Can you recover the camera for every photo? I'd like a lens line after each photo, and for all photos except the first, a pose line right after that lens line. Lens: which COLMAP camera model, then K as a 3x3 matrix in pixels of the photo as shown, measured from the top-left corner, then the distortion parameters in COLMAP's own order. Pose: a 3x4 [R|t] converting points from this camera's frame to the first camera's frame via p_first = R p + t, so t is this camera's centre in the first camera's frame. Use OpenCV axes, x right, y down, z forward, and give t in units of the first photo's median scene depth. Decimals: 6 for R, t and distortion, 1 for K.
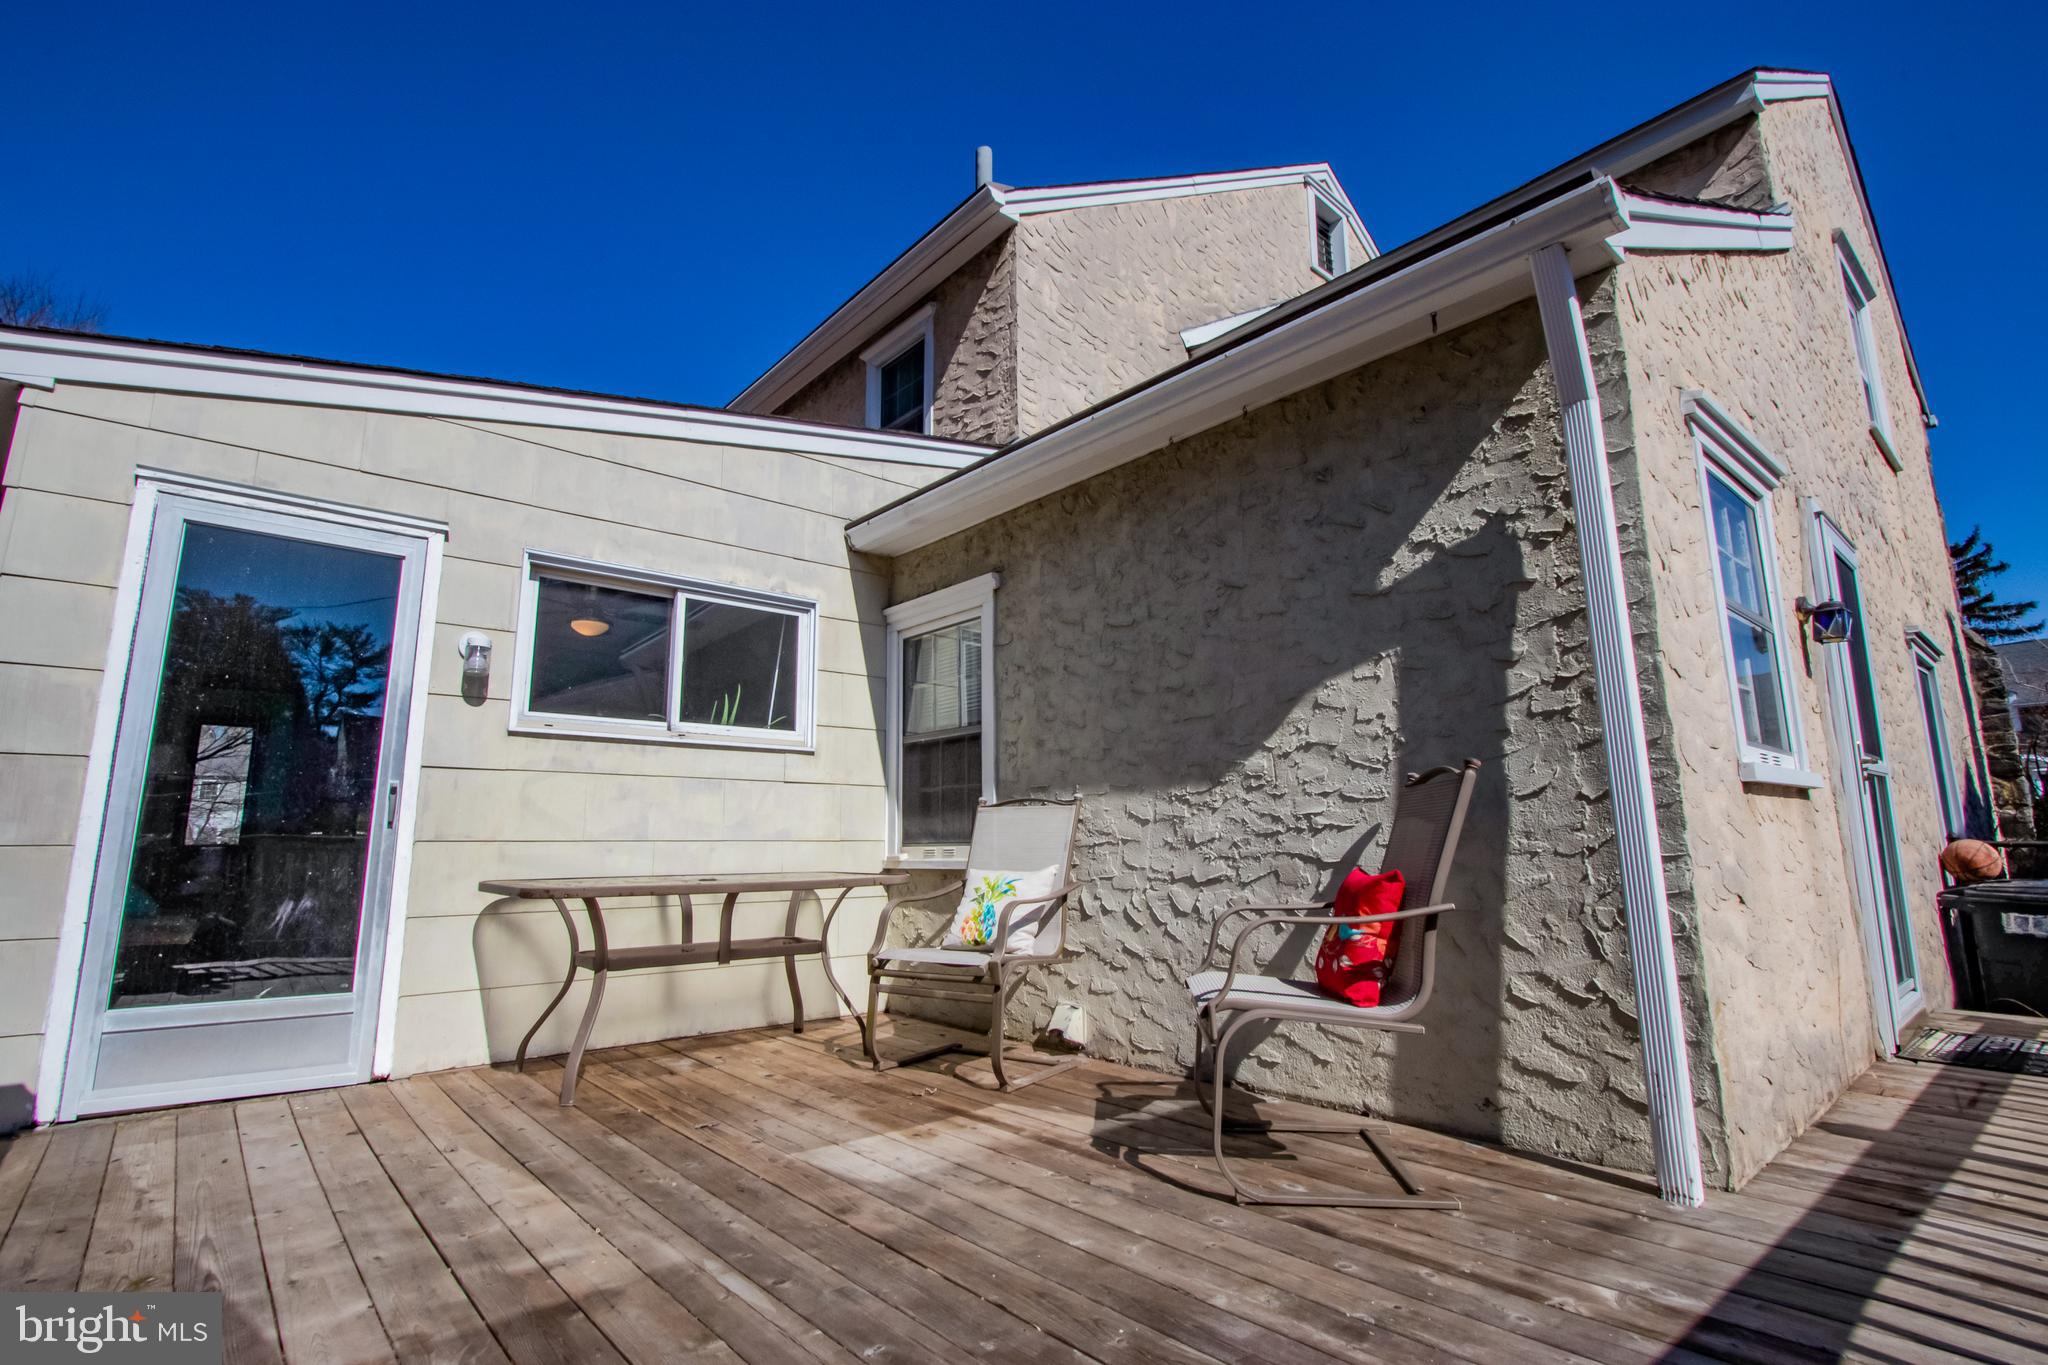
lens RADIAL K [[957.2, 0, 1024.0], [0, 957.2, 682.5], [0, 0, 1]] dist [-0.021674, 0.000300]
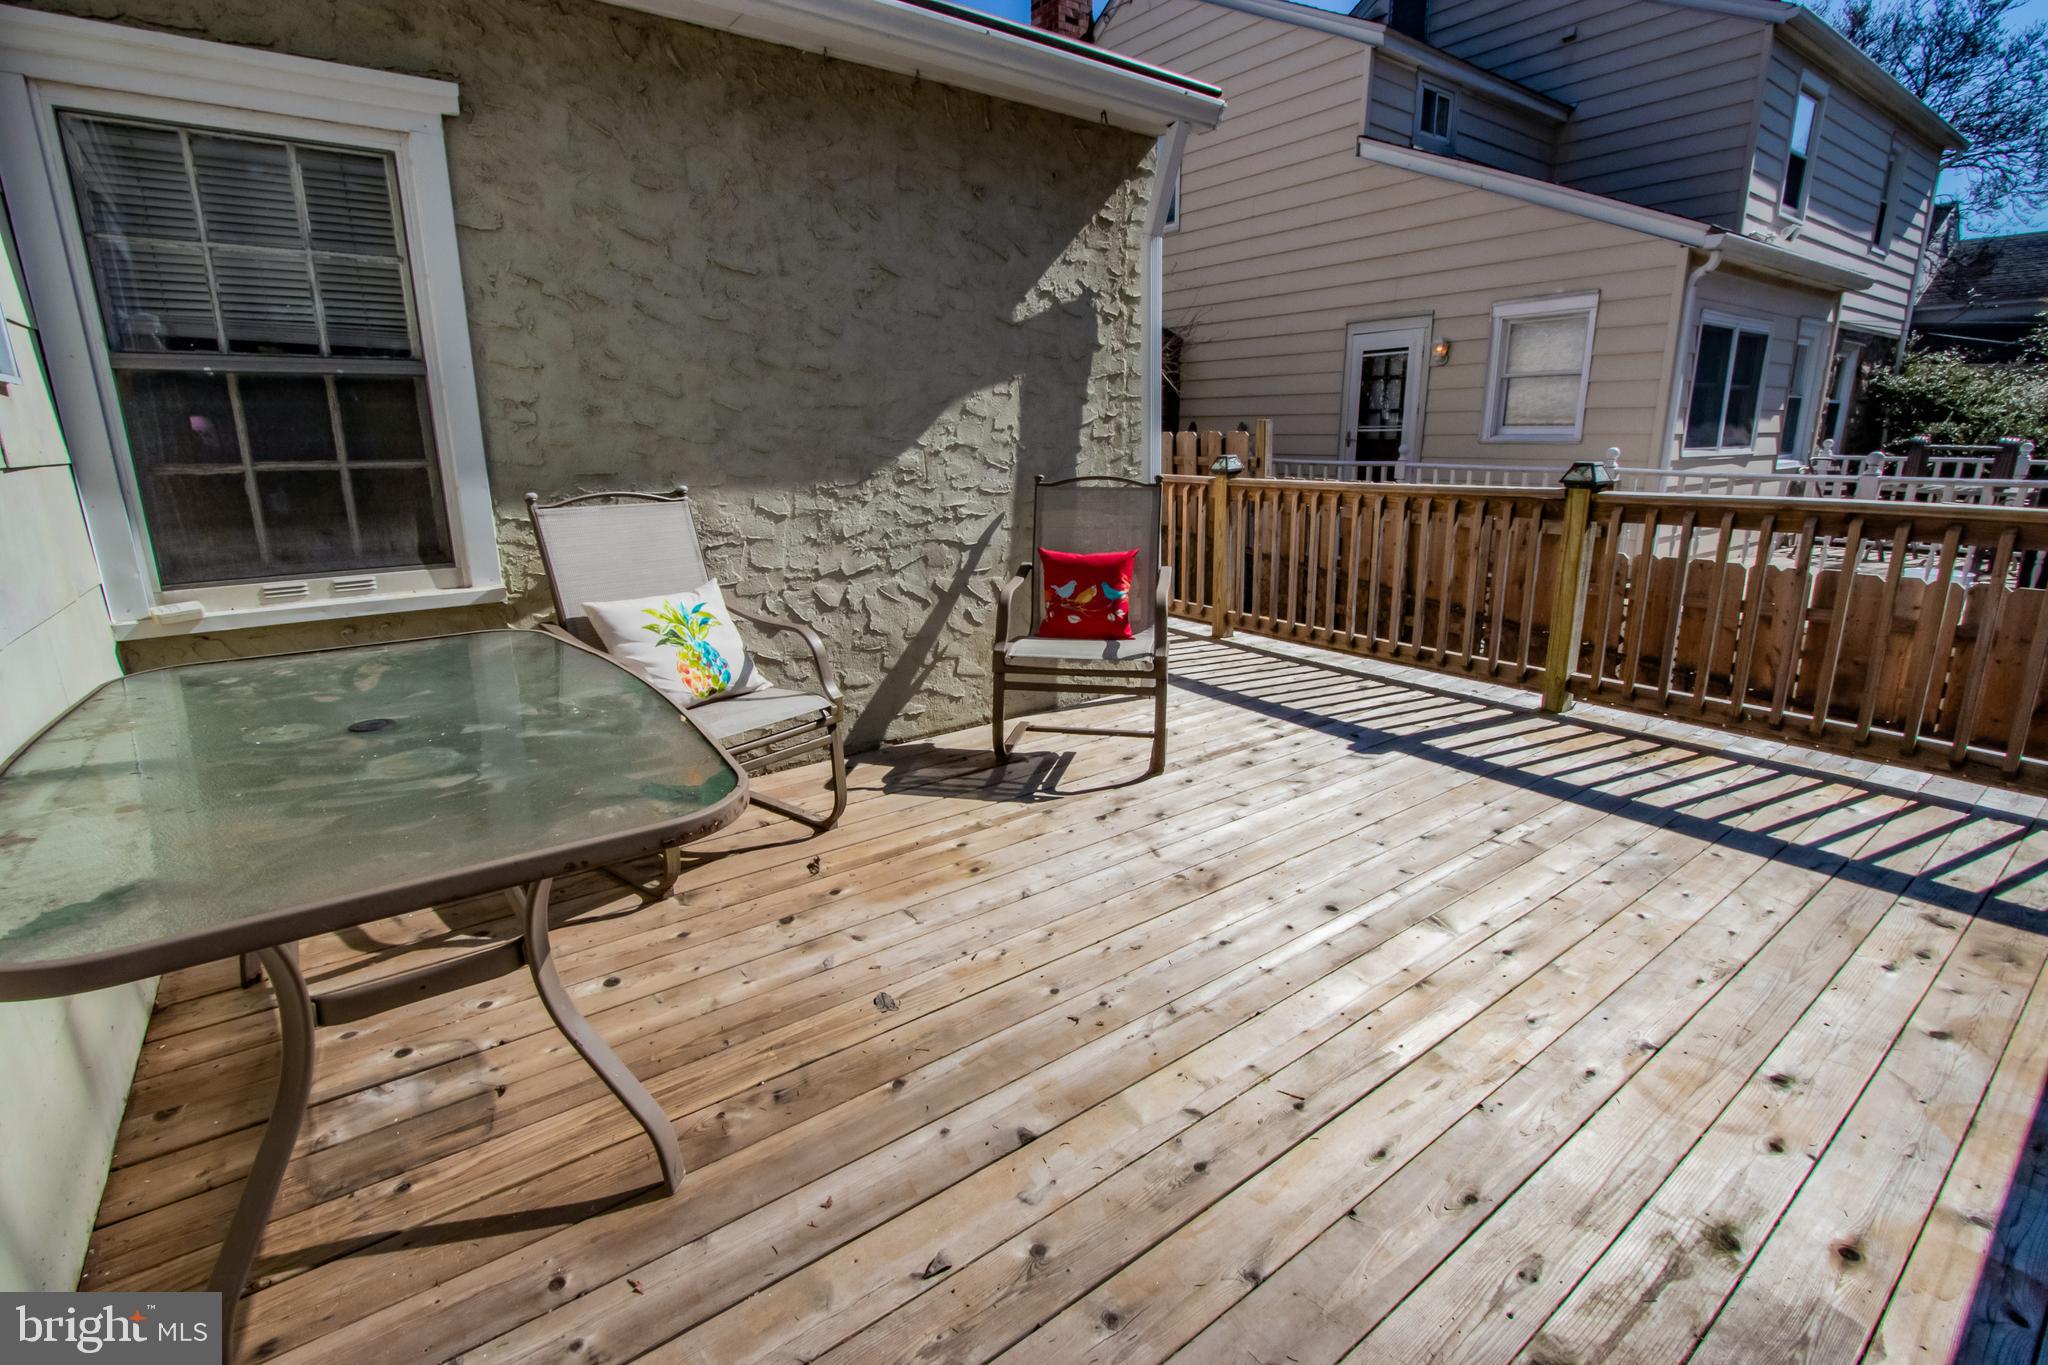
lens RADIAL K [[957.2, 0, 1024.0], [0, 957.2, 682.5], [0, 0, 1]] dist [-0.021674, 0.000300]
pose [[0.064071, -0.247133, 0.966861, -0.840858], [-0.169819, 0.952021, 0.254593, 0.028014], [-0.983390, -0.180503, 0.019030, 0.801417]]
